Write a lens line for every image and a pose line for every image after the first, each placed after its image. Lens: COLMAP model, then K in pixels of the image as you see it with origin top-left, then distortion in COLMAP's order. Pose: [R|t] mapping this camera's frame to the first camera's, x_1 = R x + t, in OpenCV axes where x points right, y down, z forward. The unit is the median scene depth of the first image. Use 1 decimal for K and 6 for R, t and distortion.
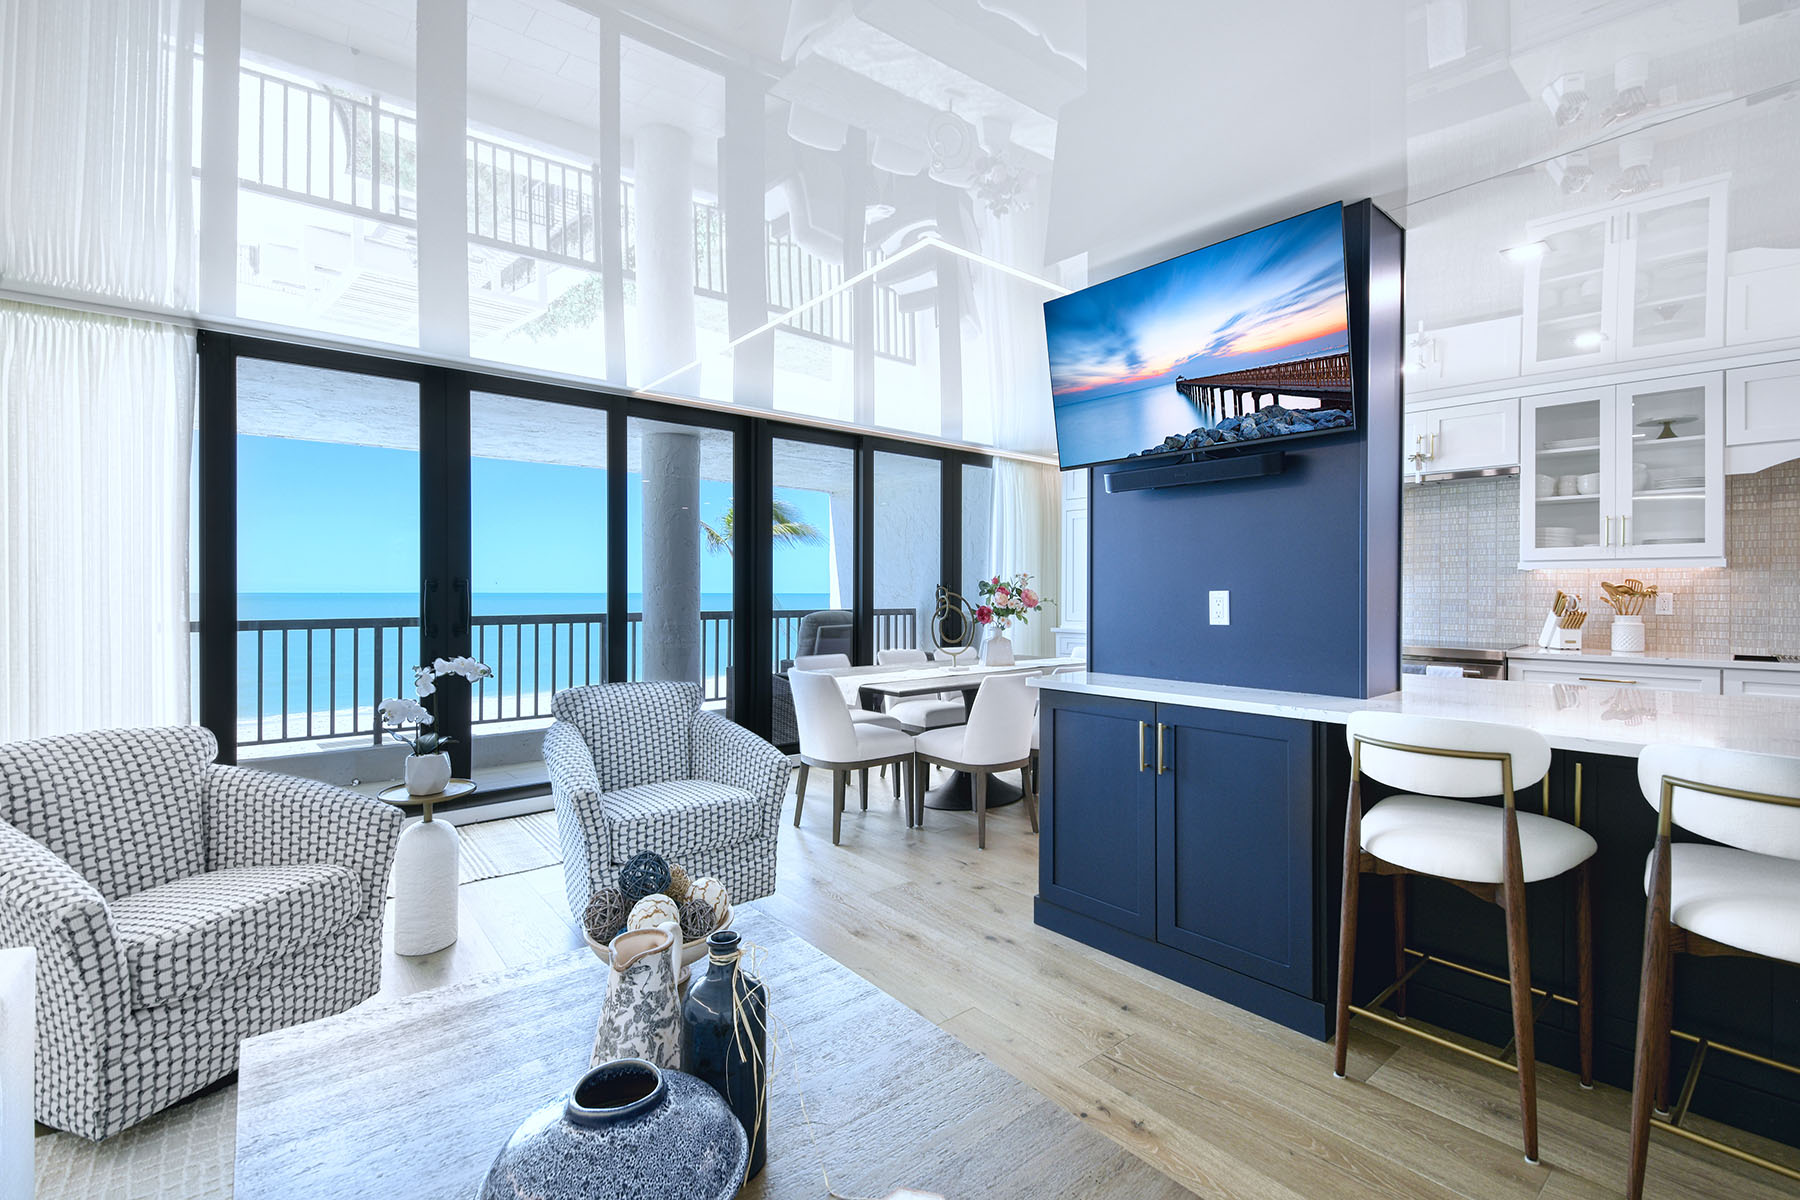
lens RADIAL K [[799.7, 0, 943.2], [0, 799.7, 590.6], [0, 0, 1]] dist [0.022892, -0.010565]
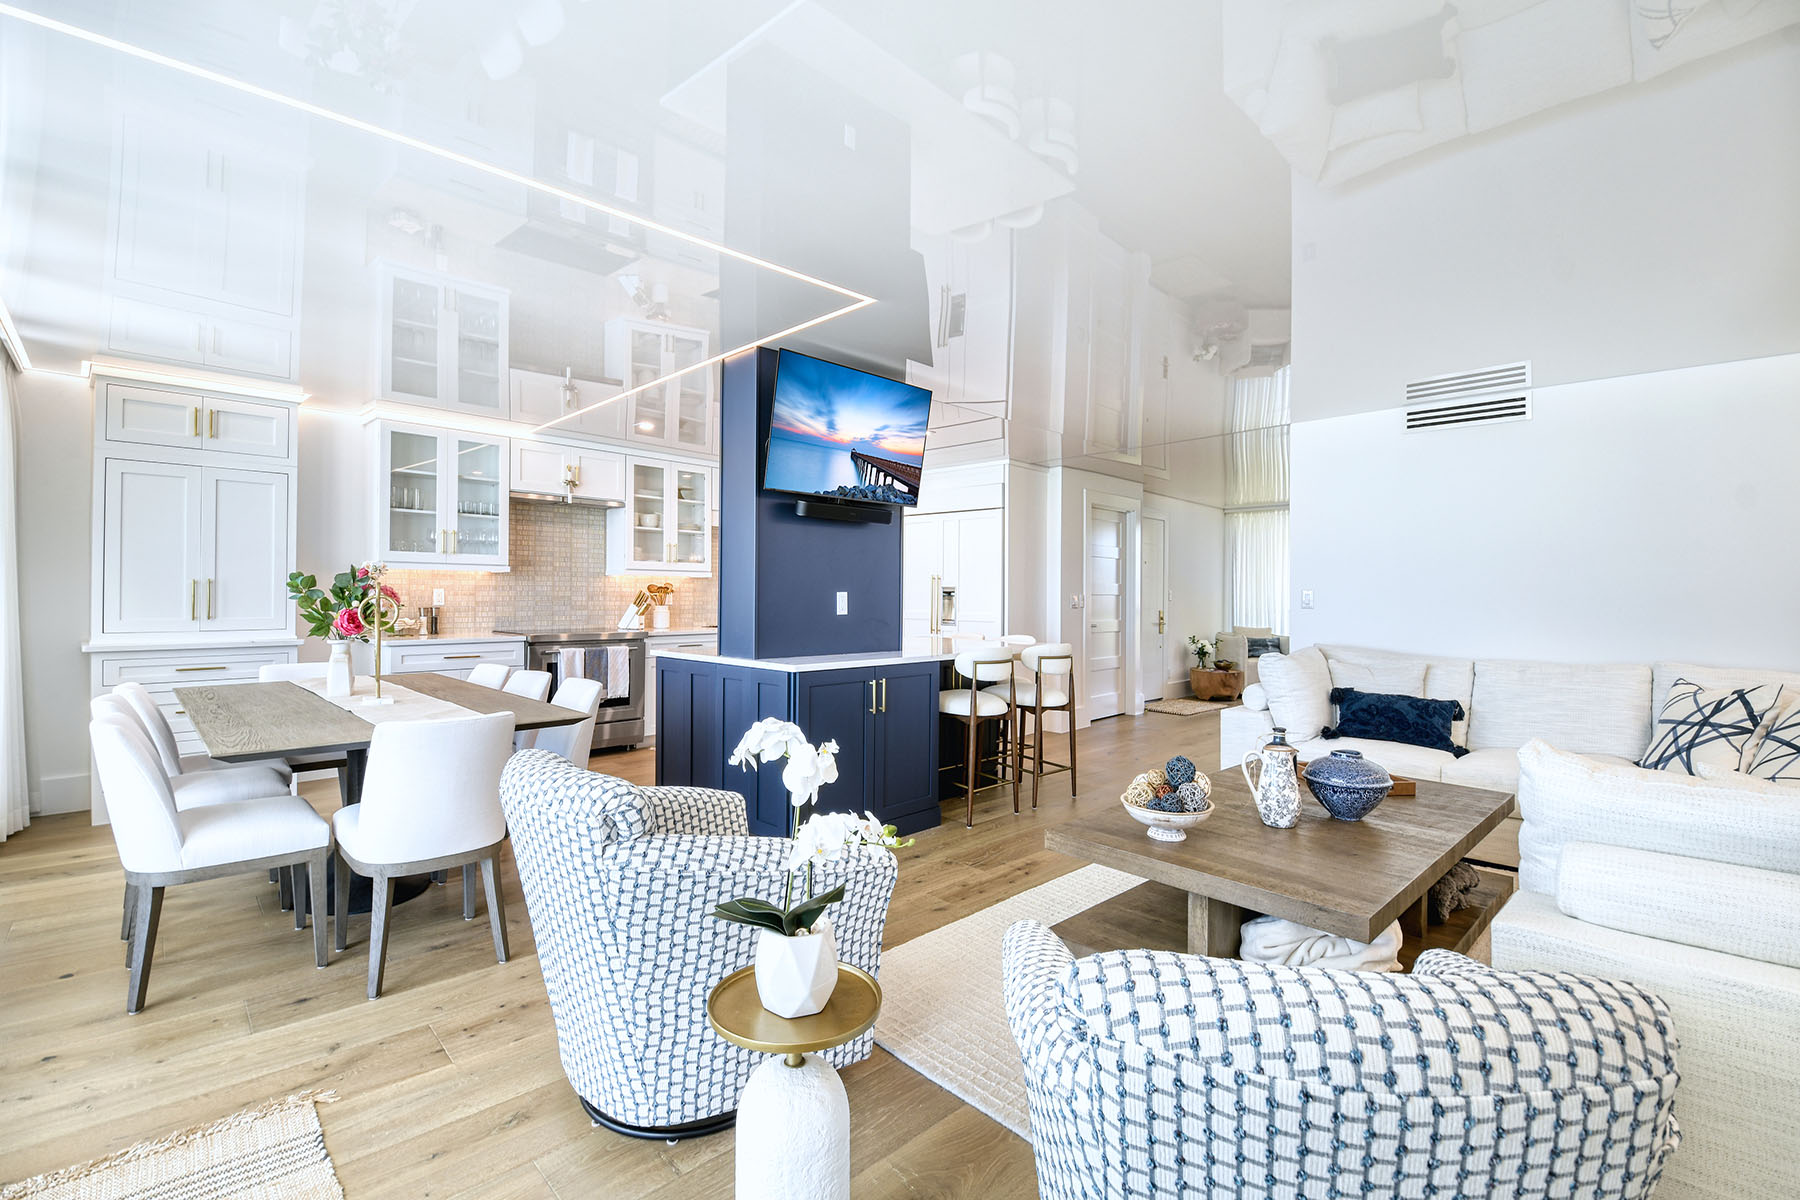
lens RADIAL K [[799.7, 0, 835.0], [0, 799.7, 595.7], [0, 0, 1]] dist [0.022892, -0.010565]
pose [[-0.014685, -0.006568, 0.999871, -1.028693], [-0.007842, 0.999948, 0.006453, -0.002500], [-0.999861, -0.007746, -0.014736, 0.908421]]
